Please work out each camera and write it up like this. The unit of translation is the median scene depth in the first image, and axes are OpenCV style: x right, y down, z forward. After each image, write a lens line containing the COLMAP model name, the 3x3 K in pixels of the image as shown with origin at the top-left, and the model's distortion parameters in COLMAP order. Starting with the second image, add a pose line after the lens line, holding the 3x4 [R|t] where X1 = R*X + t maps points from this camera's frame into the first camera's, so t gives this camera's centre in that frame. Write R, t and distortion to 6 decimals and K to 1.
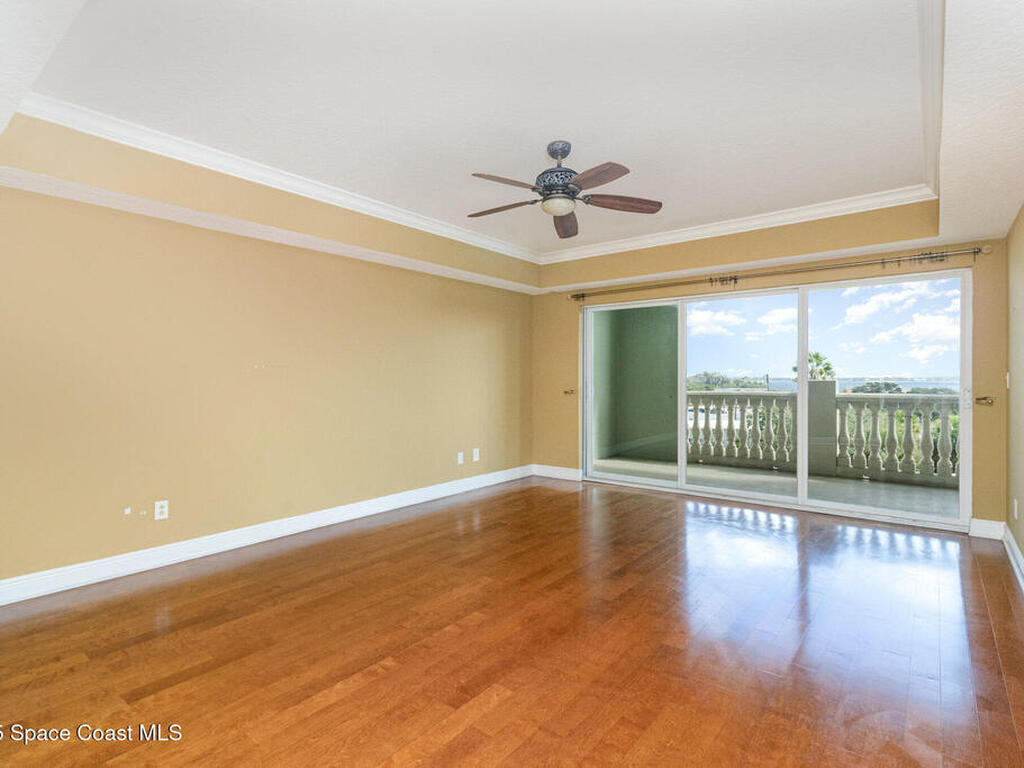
lens RADIAL K [[531.5, 0, 509.9], [0, 531.5, 385.6], [0, 0, 1]] dist [0.000318, 0.000160]
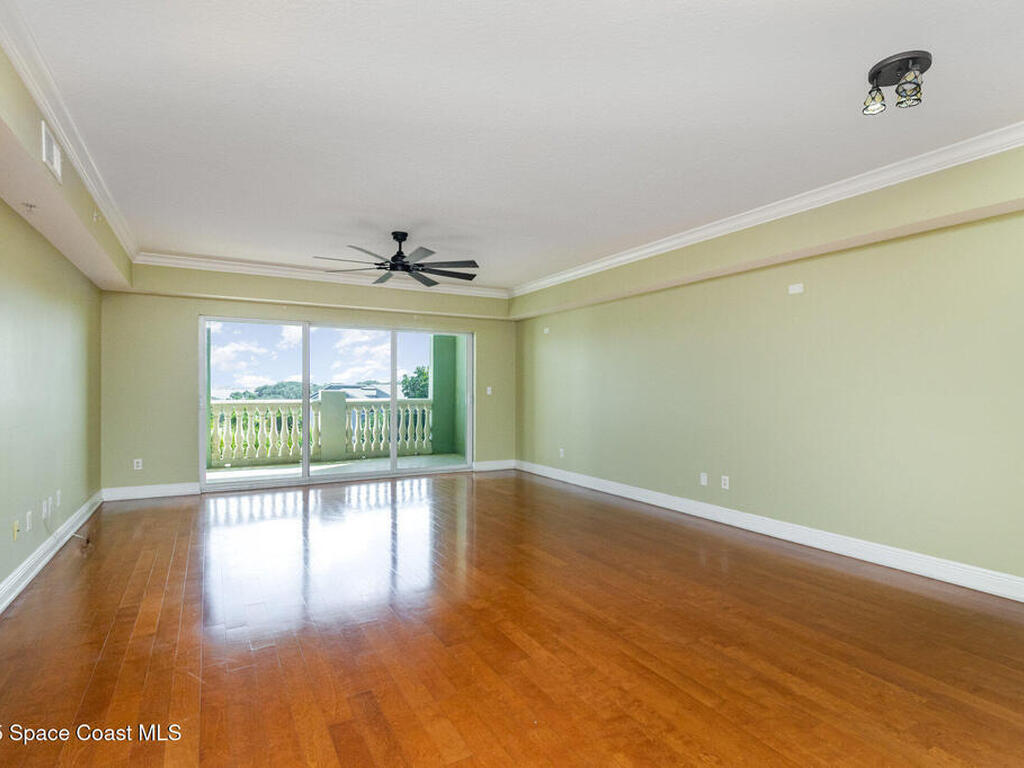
lens RADIAL K [[531.5, 0, 509.9], [0, 531.5, 385.6], [0, 0, 1]] dist [0.000318, 0.000160]
pose [[-0.377539, 0.004884, -0.925981, 0.847896], [-0.008749, 0.999923, 0.008841, -0.029463], [0.925952, 0.011439, -0.377467, 0.997827]]
